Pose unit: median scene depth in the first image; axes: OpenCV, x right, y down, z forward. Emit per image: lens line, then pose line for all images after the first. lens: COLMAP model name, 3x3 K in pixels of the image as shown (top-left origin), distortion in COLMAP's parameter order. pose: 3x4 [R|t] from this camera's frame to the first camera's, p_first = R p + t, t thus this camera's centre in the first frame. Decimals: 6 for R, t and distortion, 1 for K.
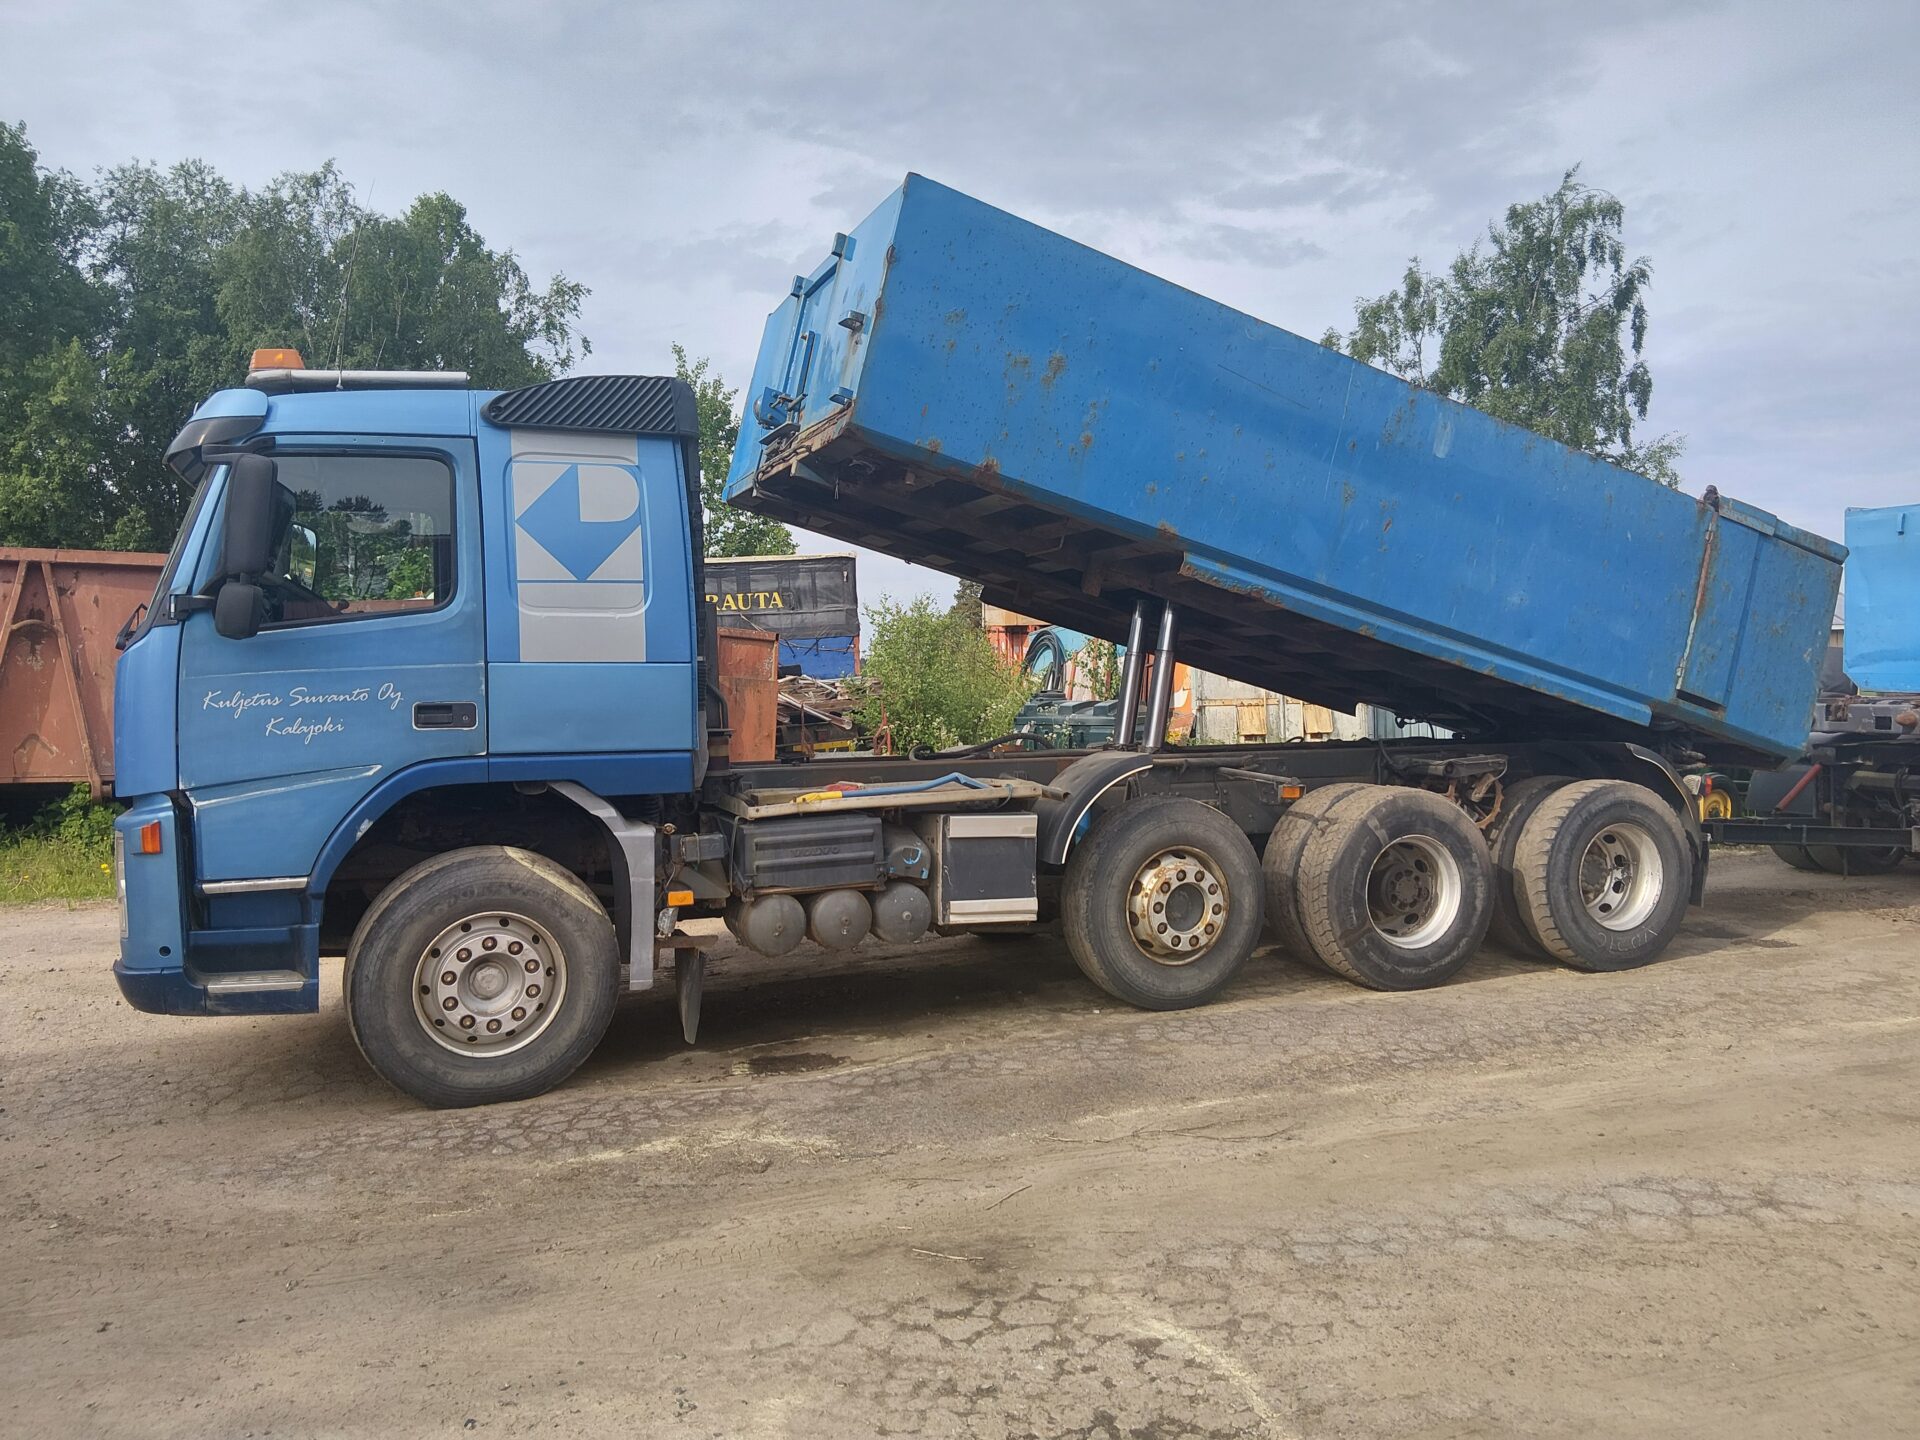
lens RADIAL K [[1430.6, 0, 967.0], [0, 1430.6, 732.1], [0, 0, 1]] dist [0.100451, -0.169889]
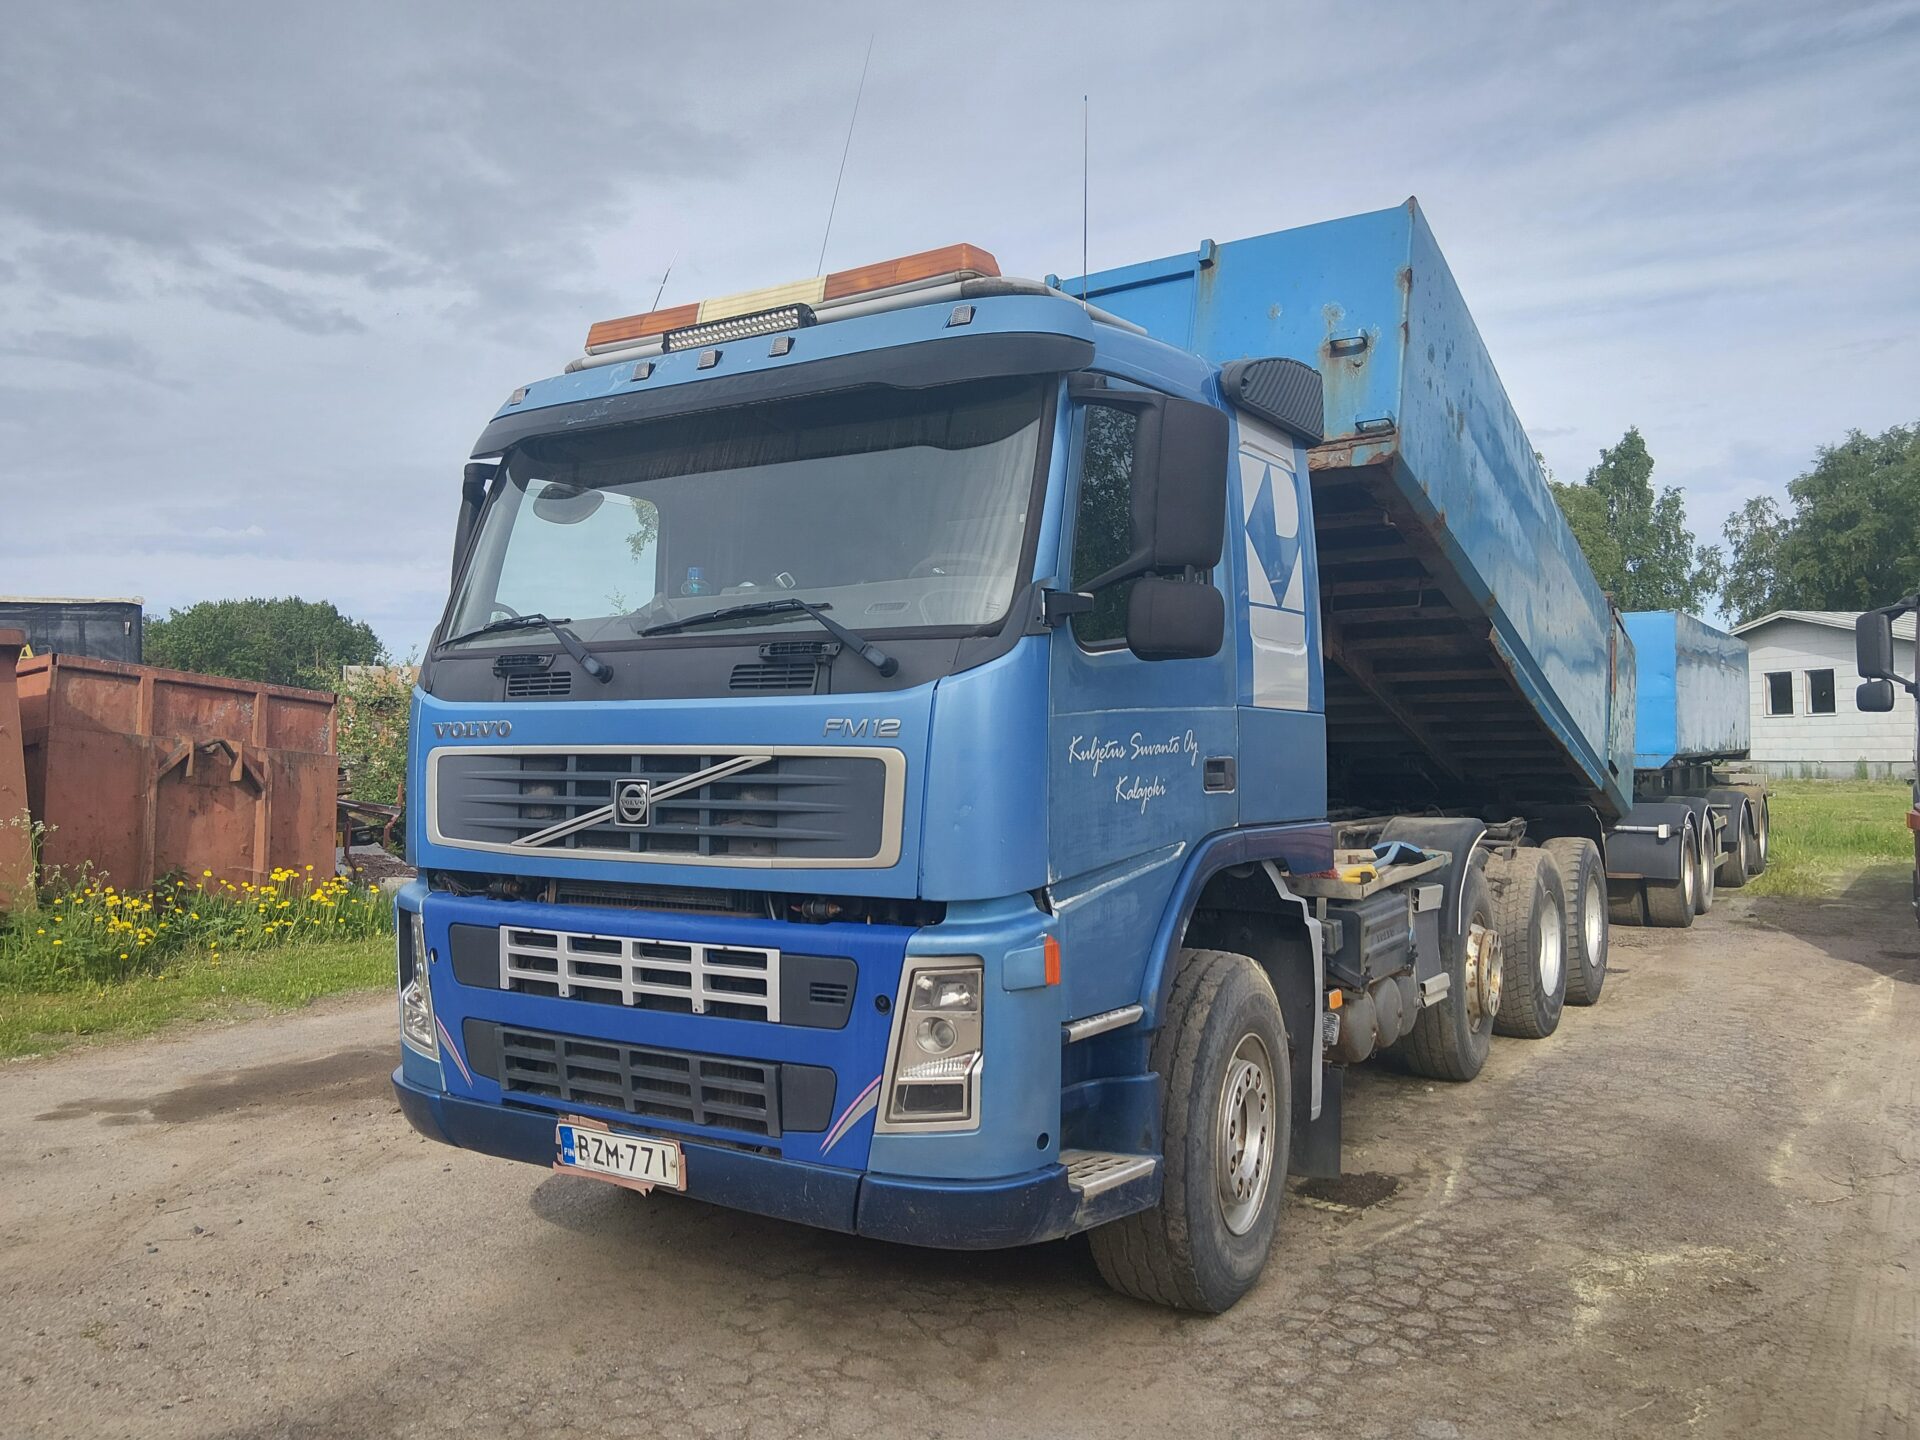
lens RADIAL K [[1449.9, 0, 960.0], [0, 1449.9, 720.0], [0, 0, 1]] dist [0.103392, -0.179567]
pose [[0.814738, 0.020468, 0.579467, -0.490416], [0.019978, 0.997792, -0.063334, 0.002942], [-0.579484, 0.063178, 0.812531, 0.248197]]
